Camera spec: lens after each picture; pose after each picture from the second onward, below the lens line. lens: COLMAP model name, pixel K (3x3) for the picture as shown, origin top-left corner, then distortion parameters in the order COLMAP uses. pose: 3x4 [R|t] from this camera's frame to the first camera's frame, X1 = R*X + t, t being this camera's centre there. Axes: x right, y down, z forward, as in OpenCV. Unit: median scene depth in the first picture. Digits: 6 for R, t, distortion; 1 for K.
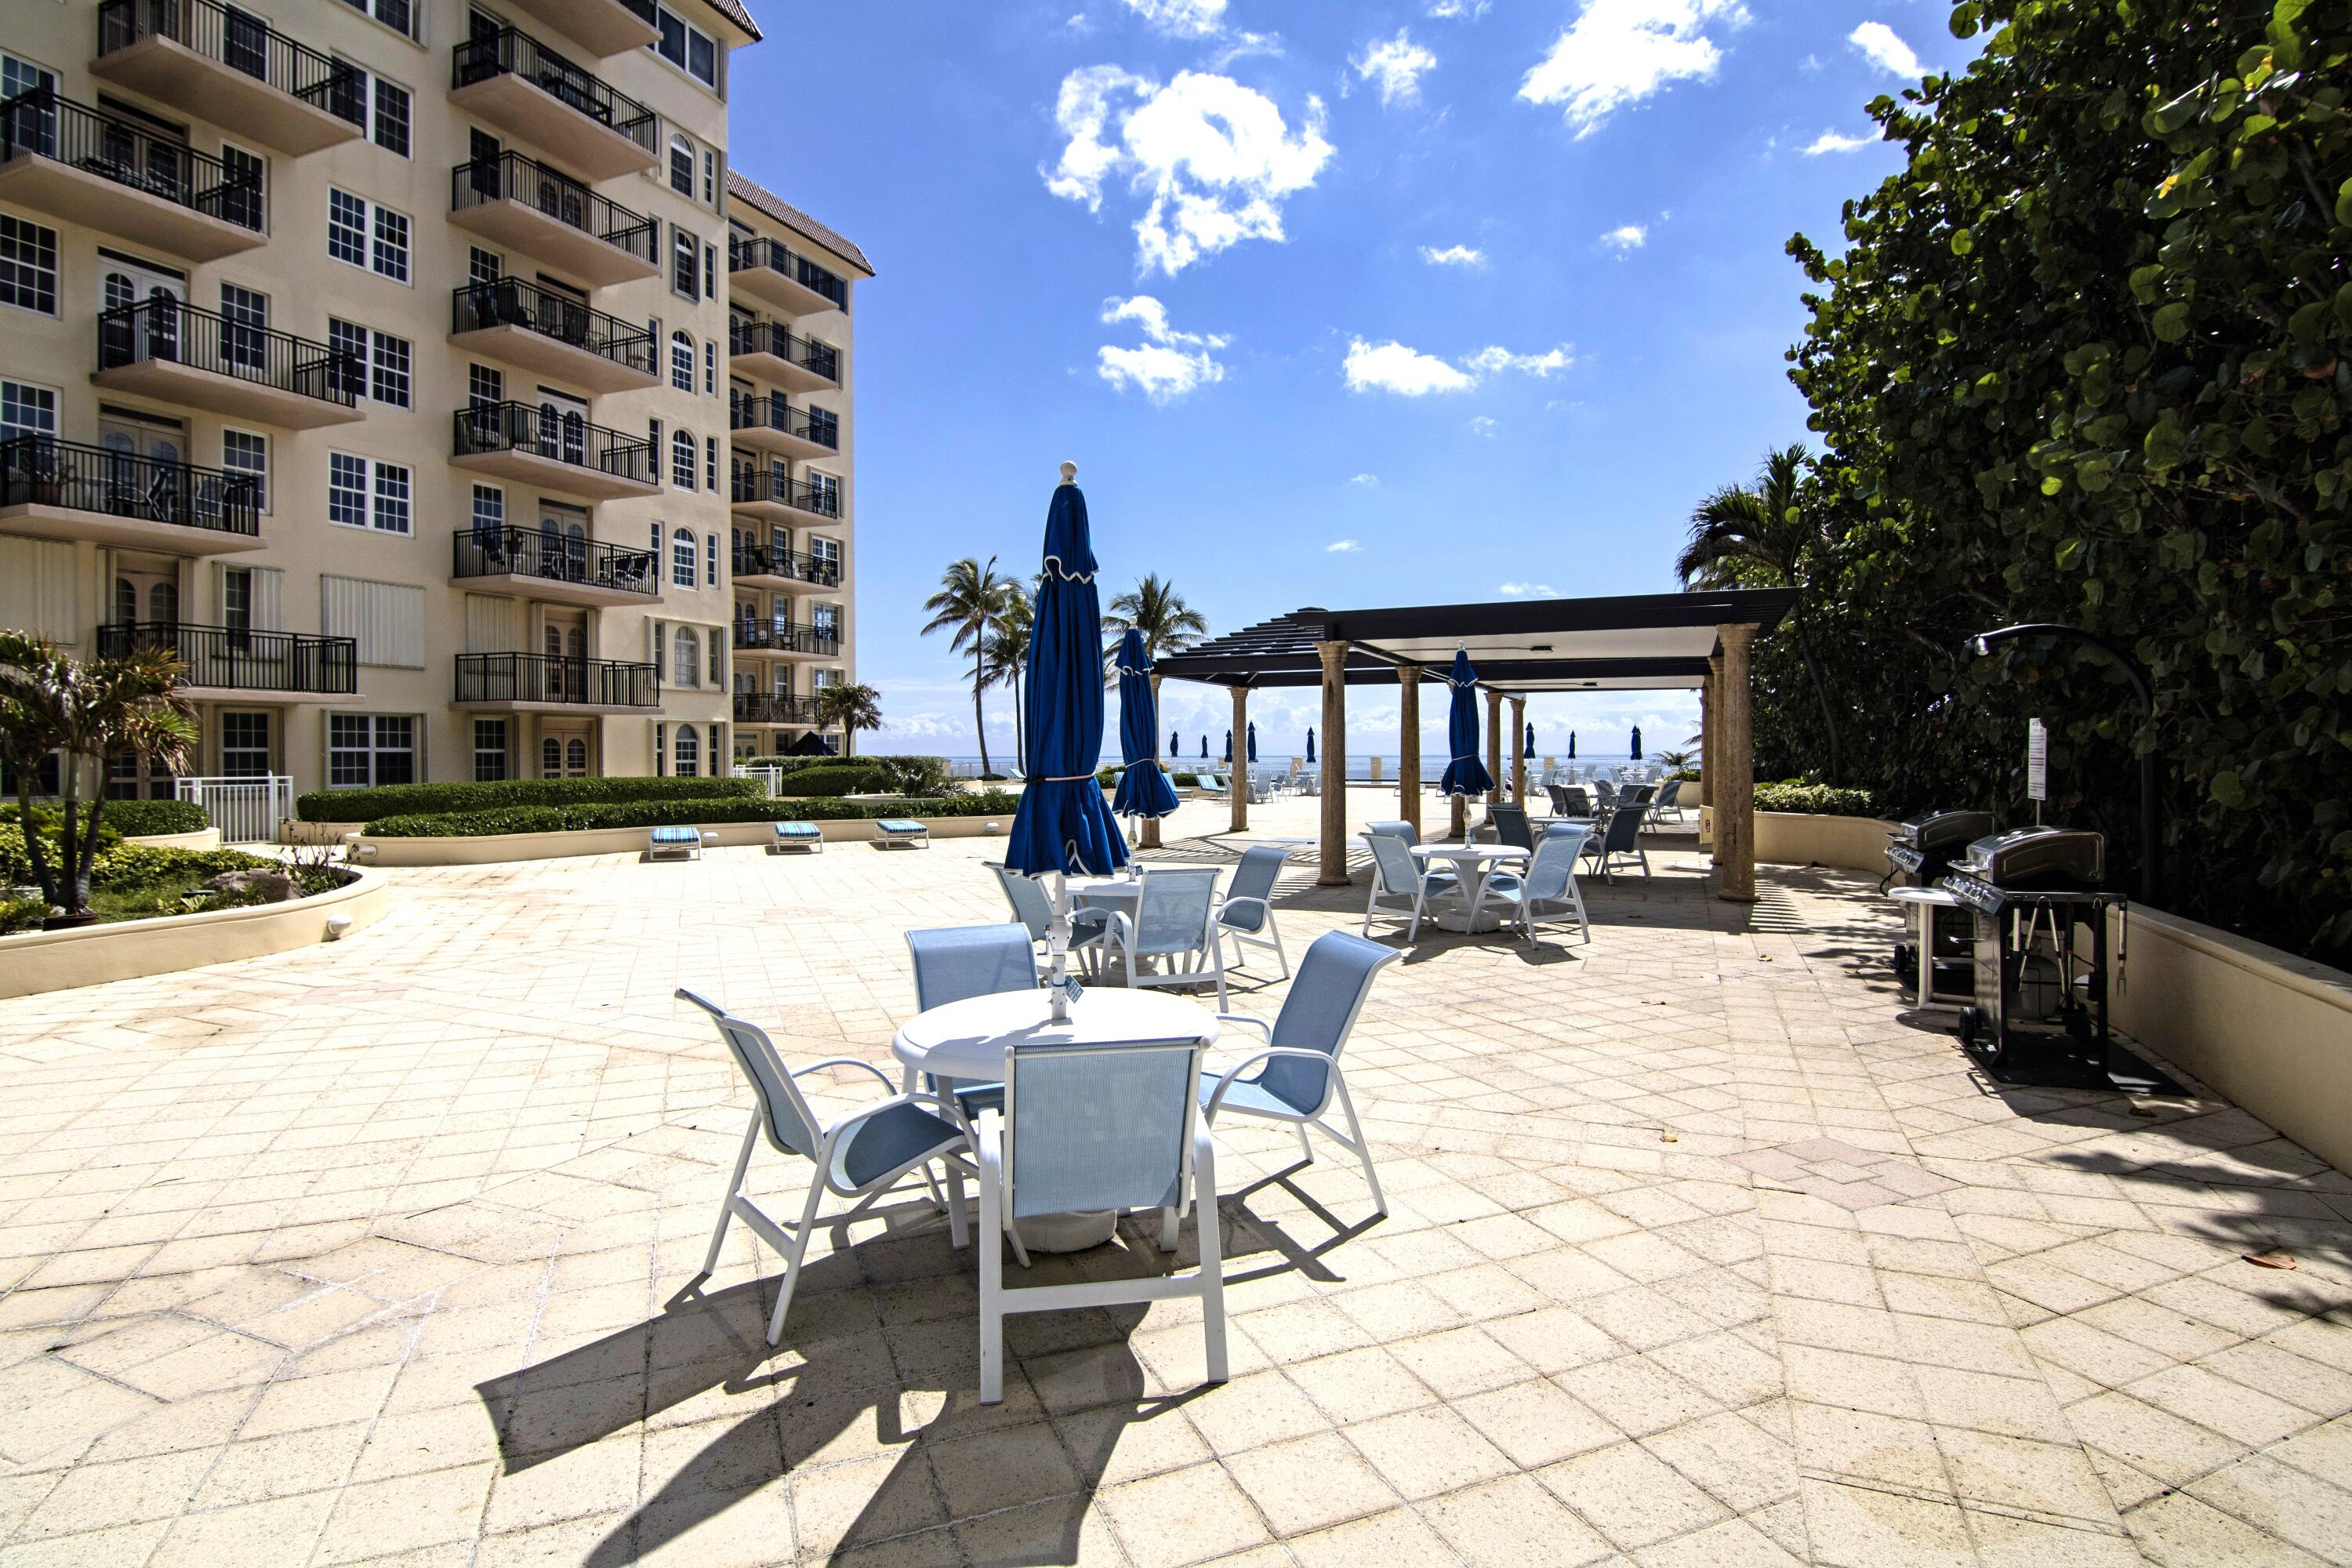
lens RADIAL K [[1229.3, 0, 1170.3], [0, 1229.3, 797.4], [0, 0, 1]] dist [0.010704, -0.003033]
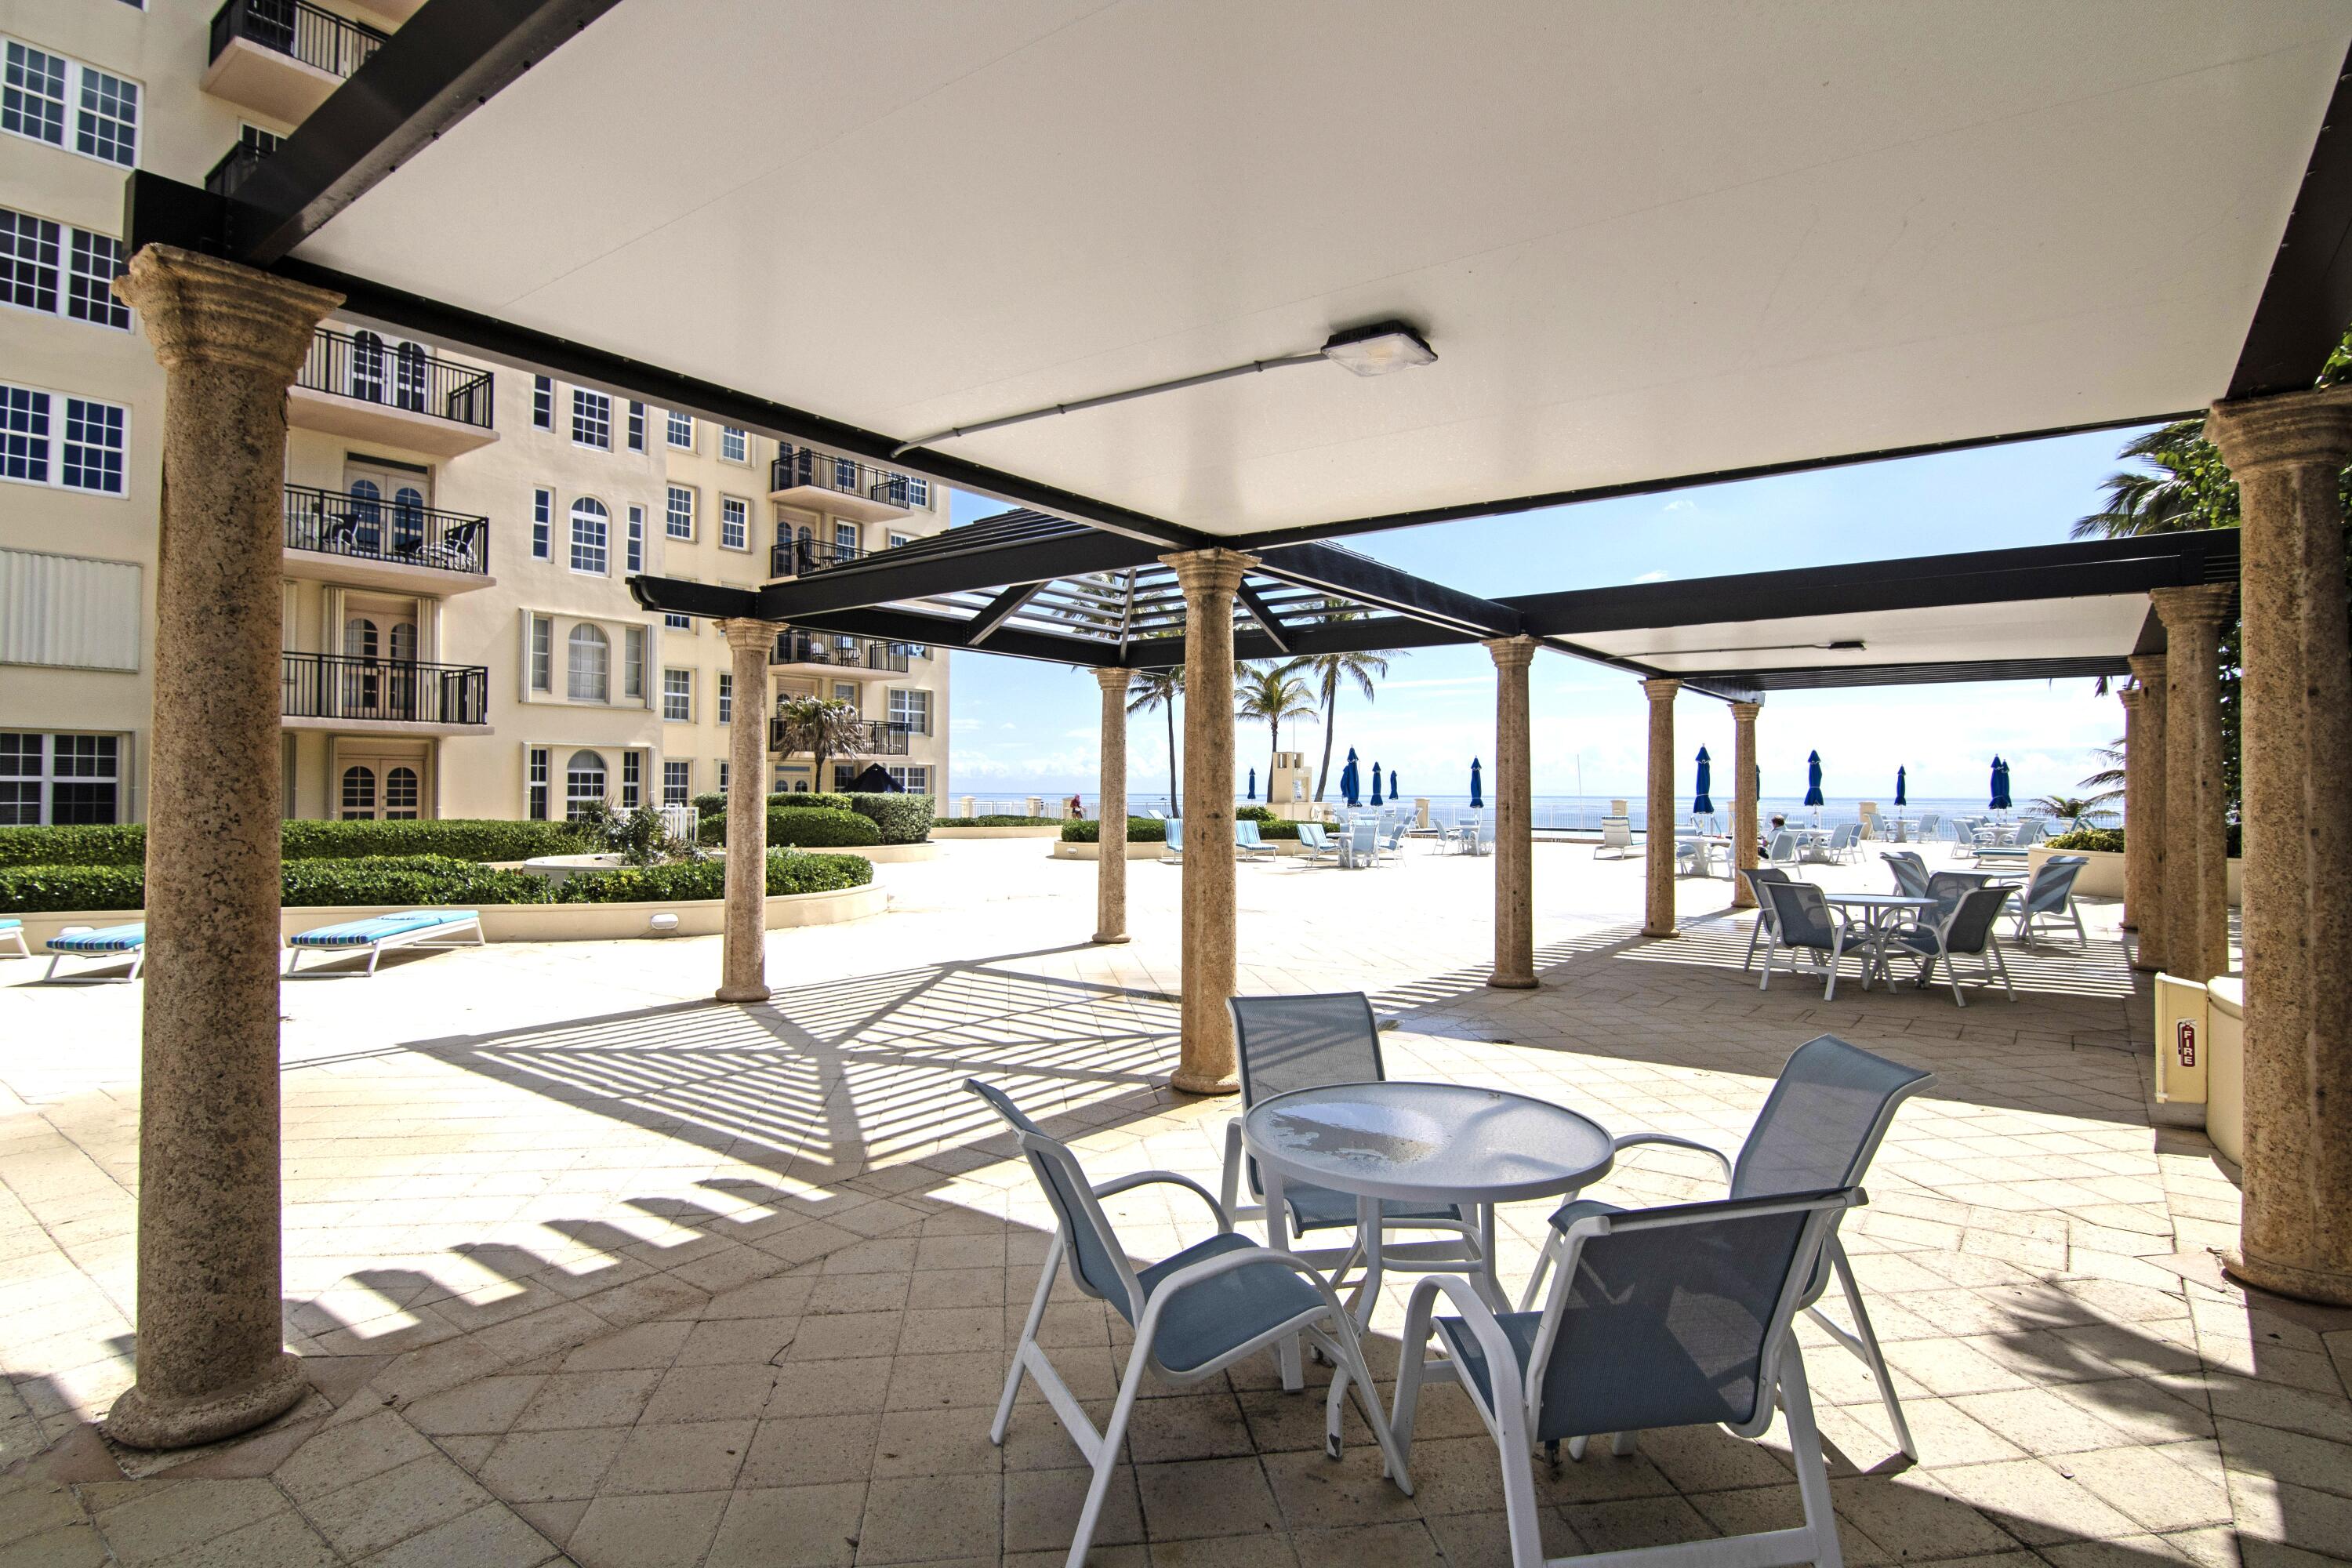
lens RADIAL K [[1229.3, 0, 1175.7], [0, 1229.3, 782.3], [0, 0, 1]] dist [0.010704, -0.003033]
pose [[0.966053, 0.004444, -0.258306, 0.173773], [-0.016213, 0.998924, -0.043448, -0.012747], [0.257835, 0.046161, 0.965086, 0.381865]]
